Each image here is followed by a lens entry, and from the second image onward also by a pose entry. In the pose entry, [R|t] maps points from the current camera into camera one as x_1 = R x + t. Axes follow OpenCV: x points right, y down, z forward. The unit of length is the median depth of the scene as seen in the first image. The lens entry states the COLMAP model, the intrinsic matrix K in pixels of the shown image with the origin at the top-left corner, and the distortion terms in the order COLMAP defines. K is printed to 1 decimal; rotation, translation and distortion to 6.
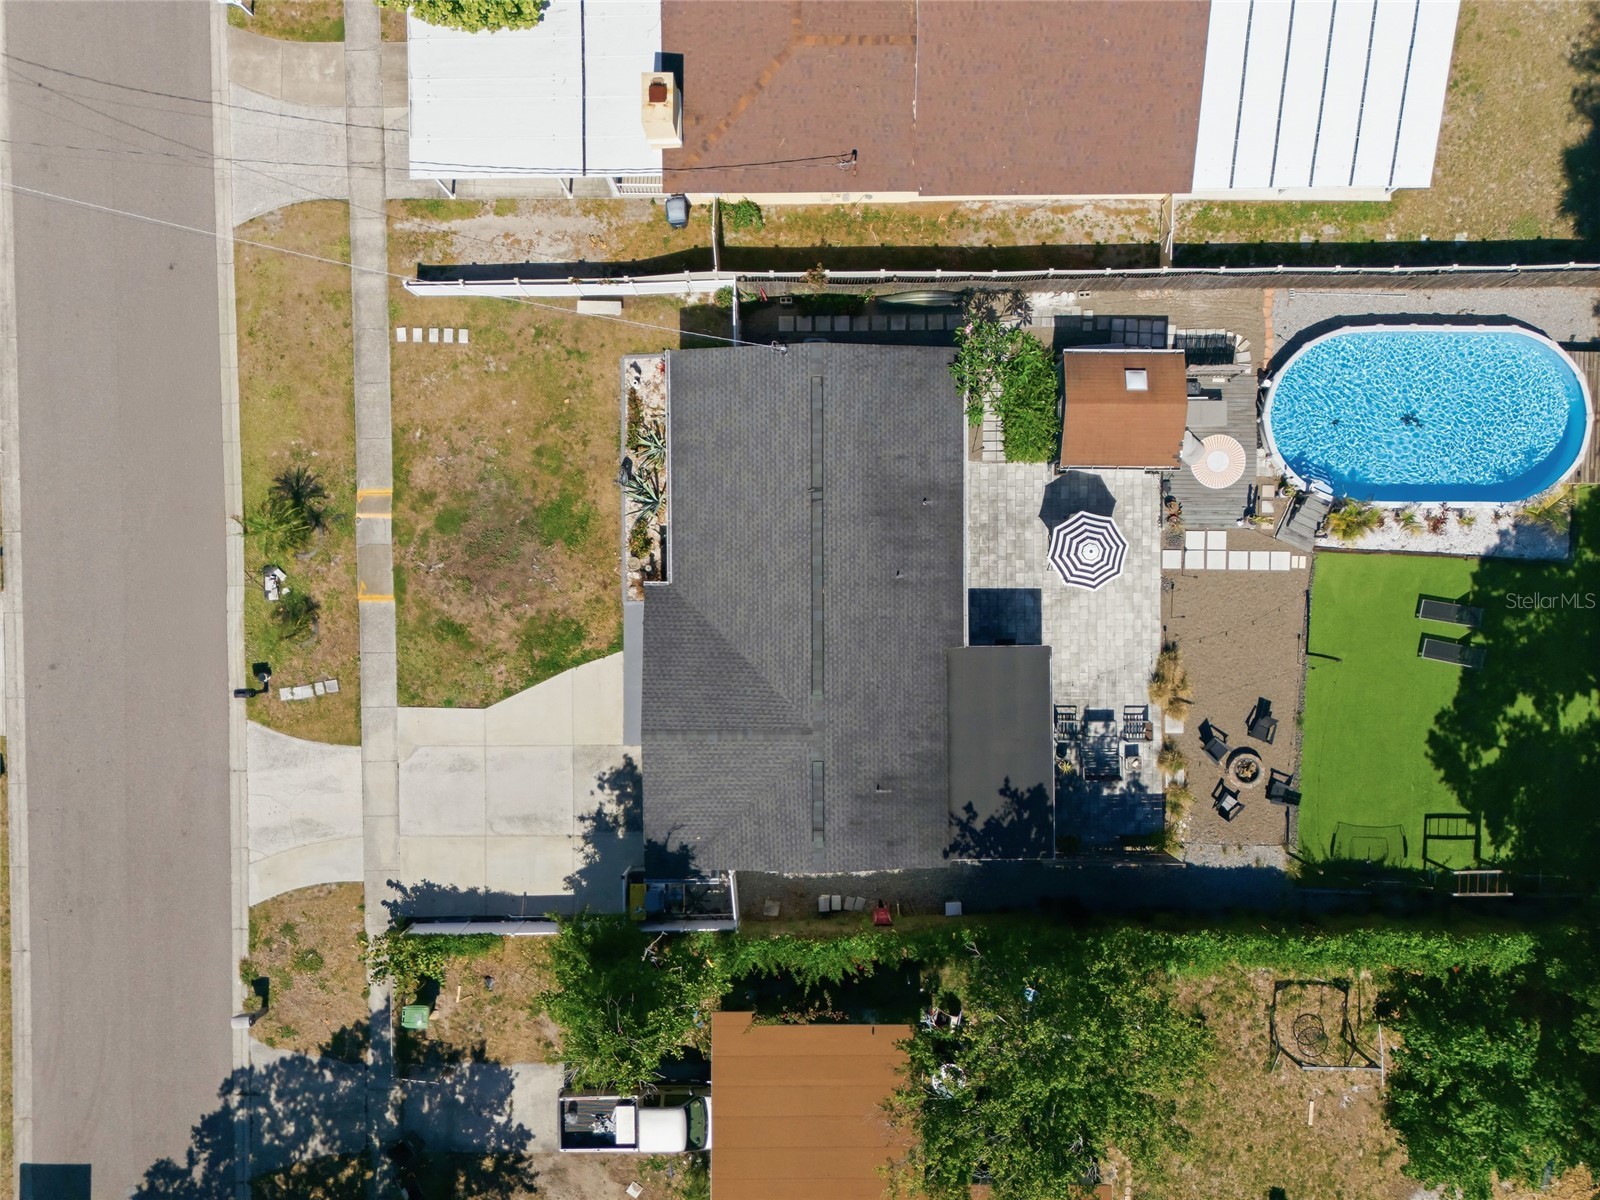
lens RADIAL K [[1180.0, 0, 795.8], [0, 1180.0, 603.0], [0, 0, 1]] dist [0.090680, -0.086291]
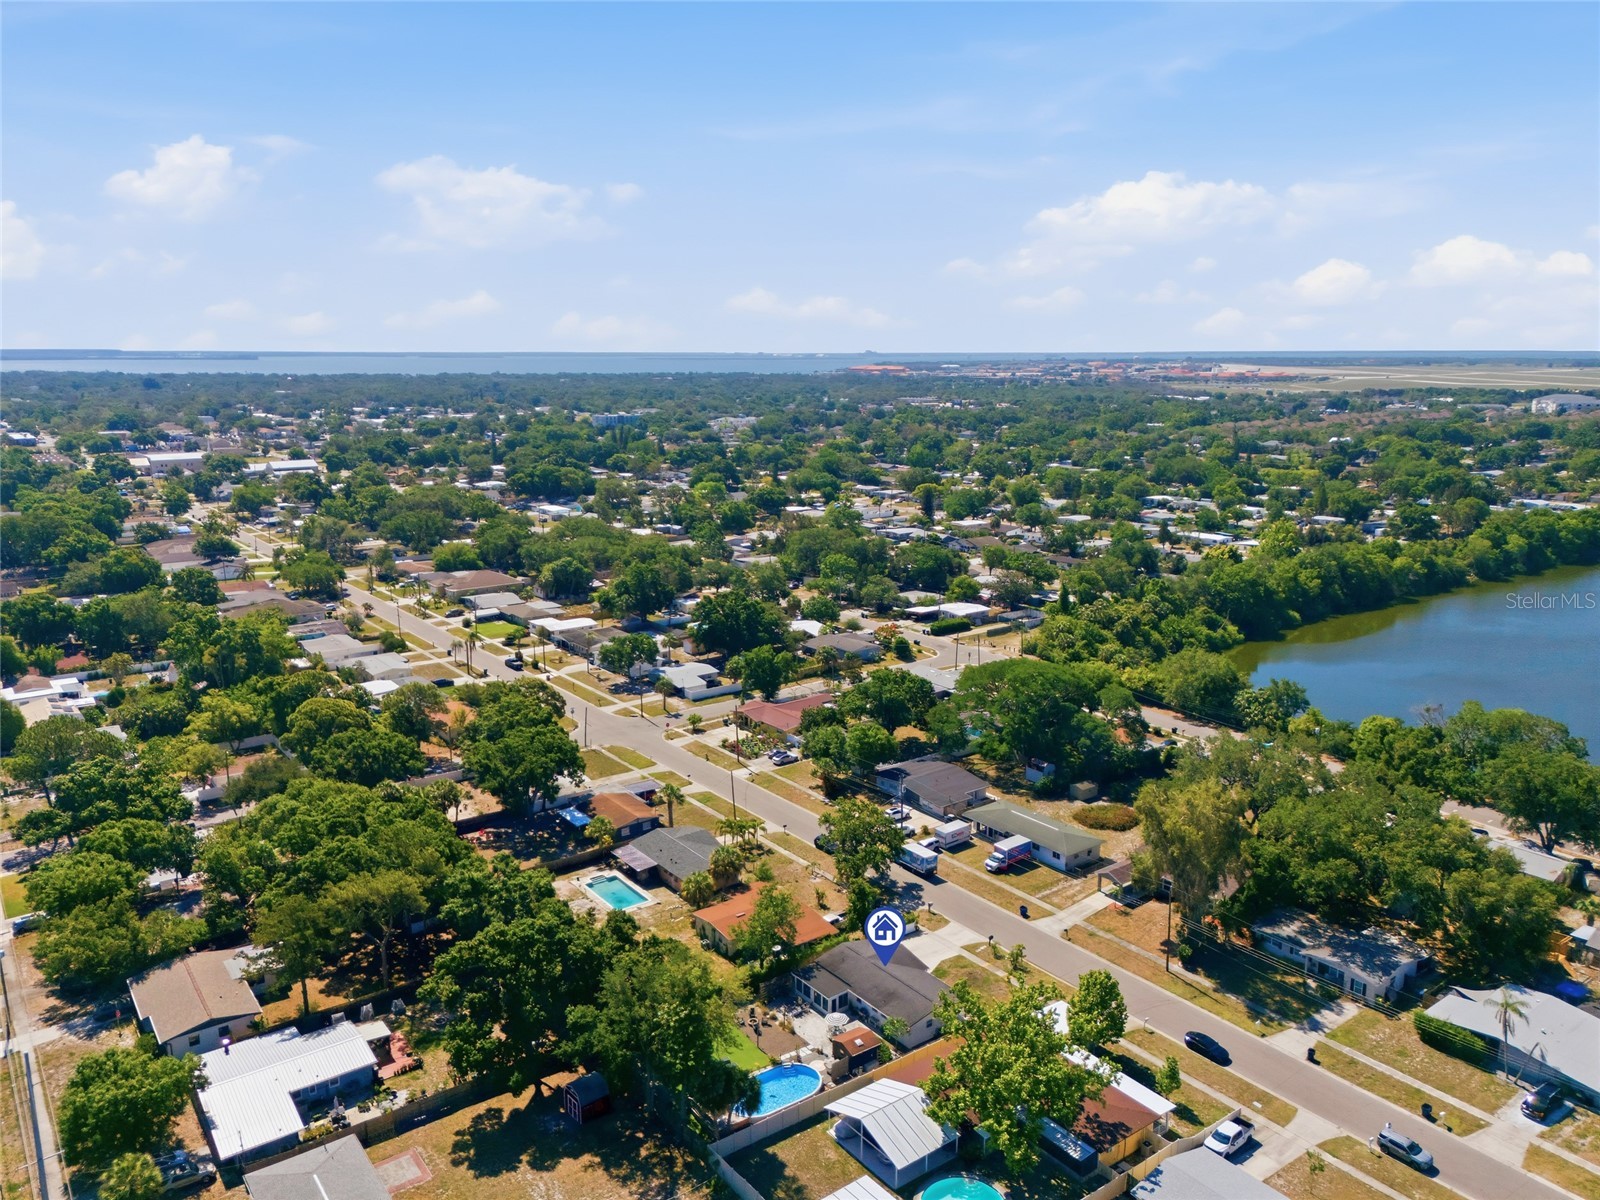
lens RADIAL K [[1180.0, 0, 796.6], [0, 1180.0, 608.7], [0, 0, 1]] dist [0.090680, -0.086291]
pose [[-0.807277, 0.129291, -0.575837, 1.965791], [-0.590170, -0.173647, 0.788382, -2.239491], [0.001938, 0.976284, 0.216485, -0.771153]]
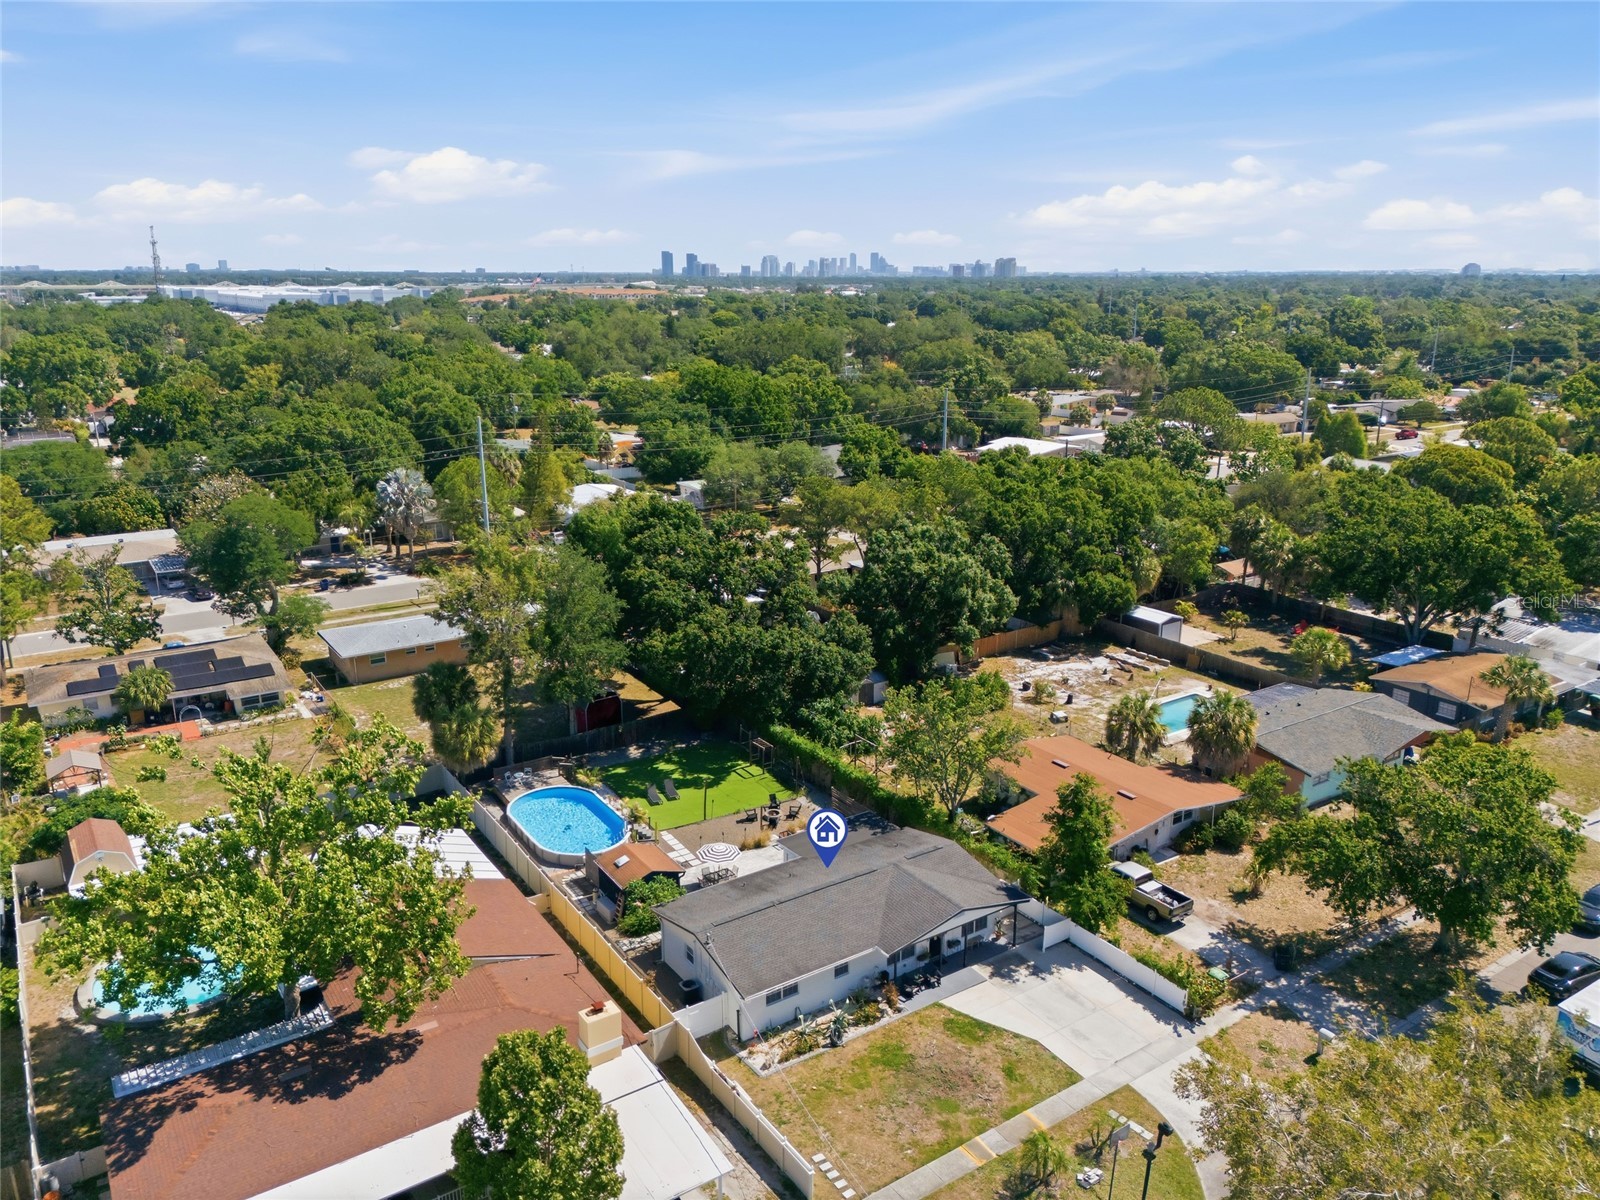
lens RADIAL K [[1180.0, 0, 799.4], [0, 1180.0, 595.7], [0, 0, 1]] dist [0.090680, -0.086291]
pose [[-0.556159, -0.220132, 0.801392, -1.087160], [0.831076, -0.147364, 0.536280, -0.787890], [0.000045, 0.964275, 0.264904, 0.152557]]
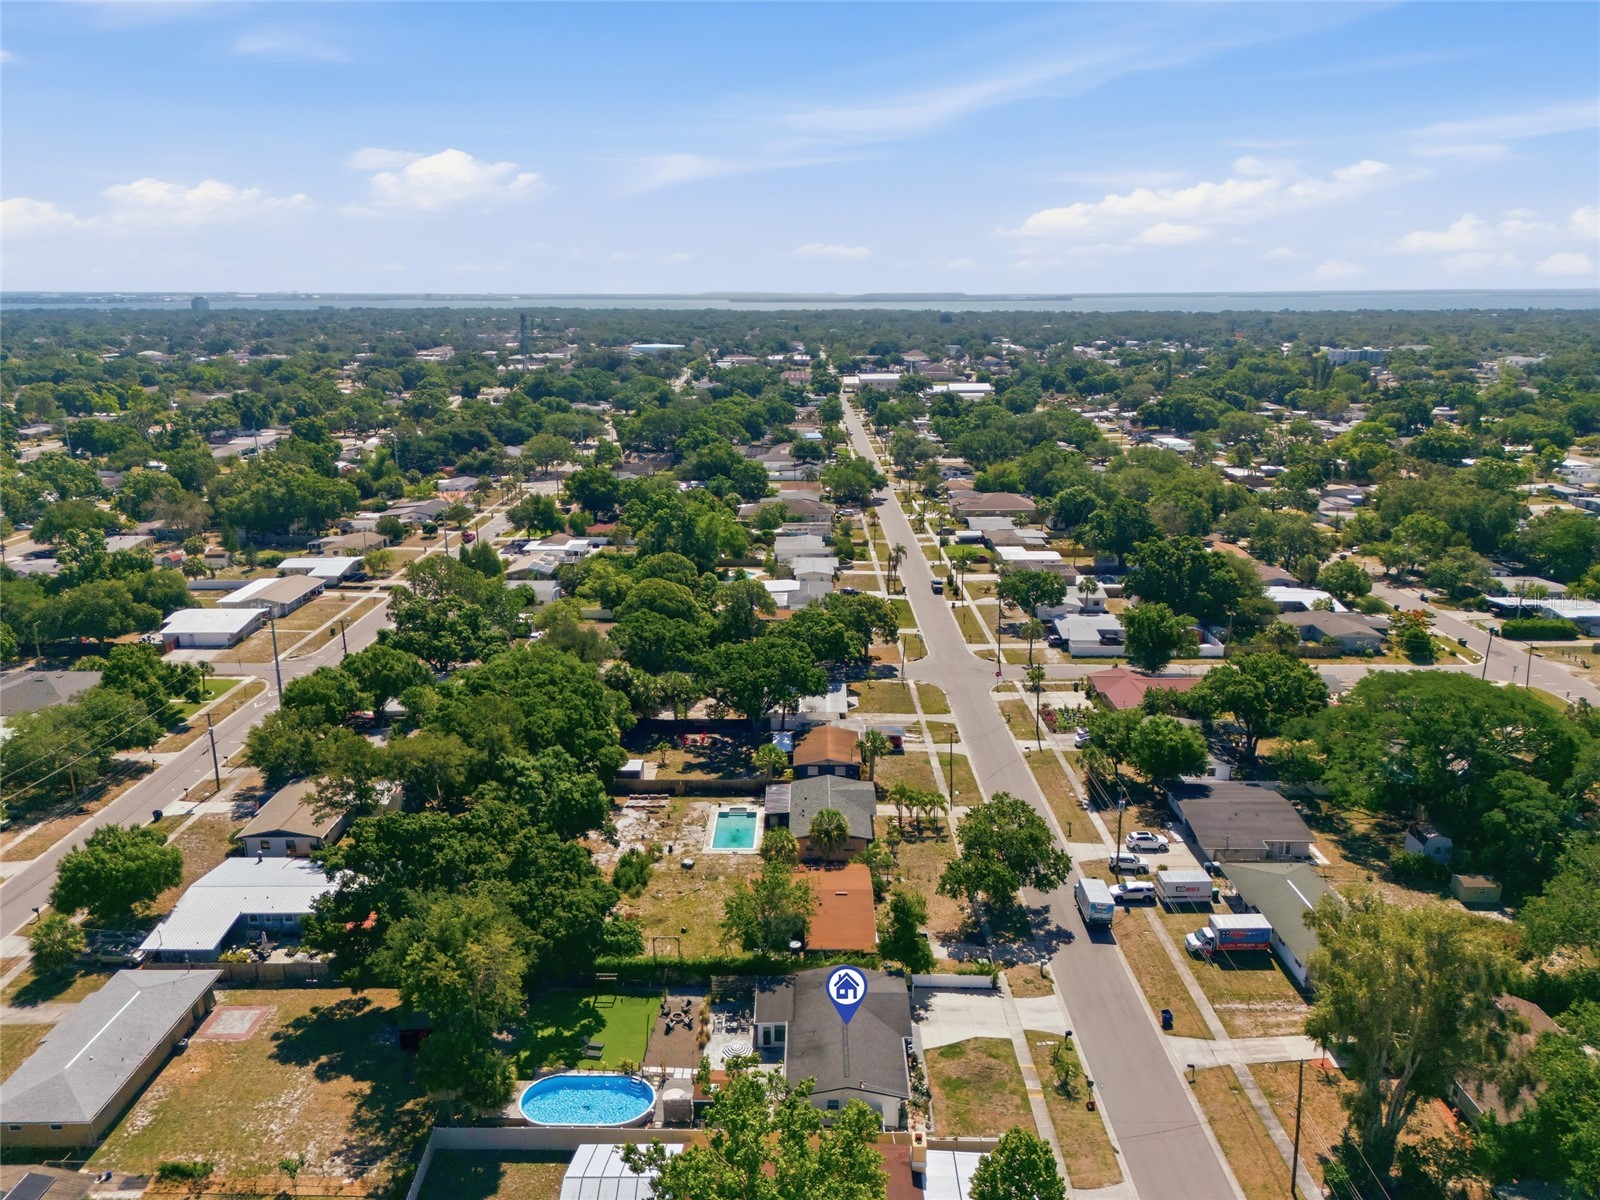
lens RADIAL K [[1180.0, 0, 798.8], [0, 1180.0, 599.2], [0, 0, 1]] dist [0.090680, -0.086291]
pose [[-0.999893, -0.001946, 0.014506, 0.076701], [0.014526, -0.252845, 0.967398, -2.111793], [0.001785, 0.967505, 0.252846, -0.526676]]
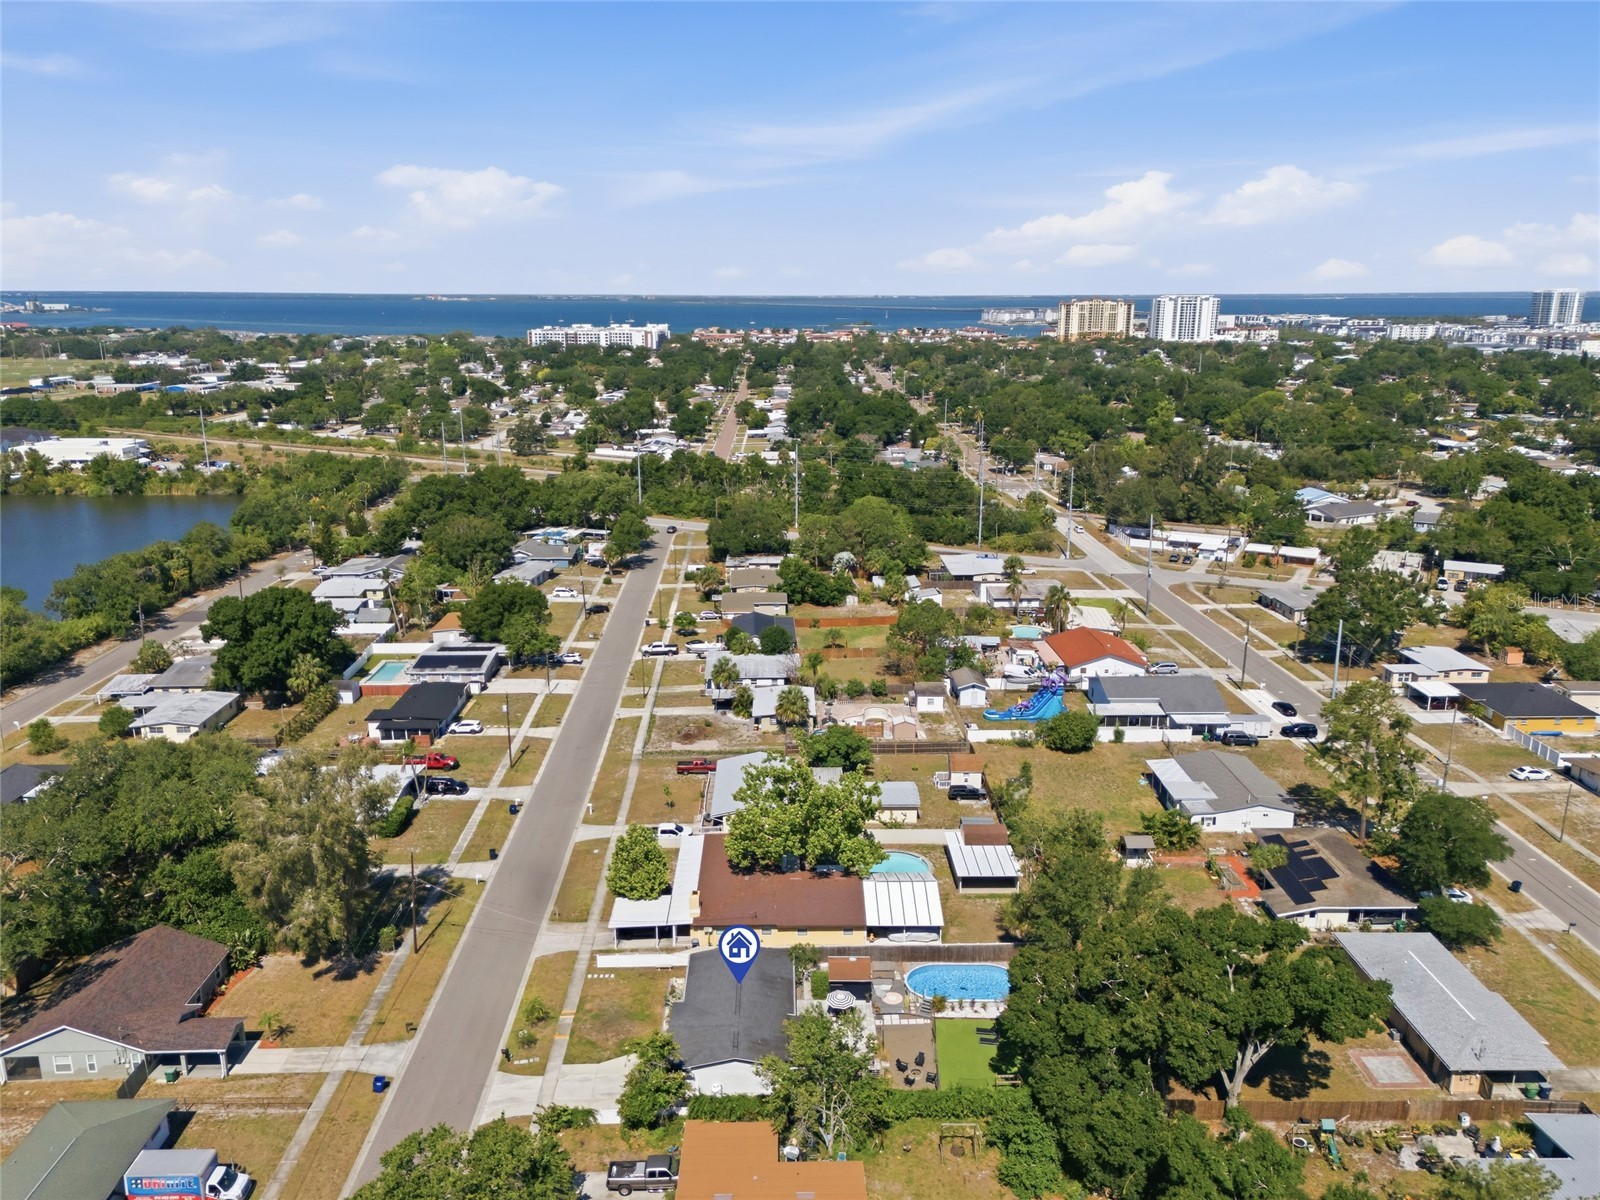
lens RADIAL K [[1180.0, 0, 804.3], [0, 1180.0, 602.1], [0, 0, 1]] dist [0.090680, -0.086291]
pose [[0.999810, -0.003746, 0.019130, 0.110673], [0.019454, 0.253956, -0.967020, 2.192501], [-0.001236, 0.967209, 0.253981, -0.514456]]
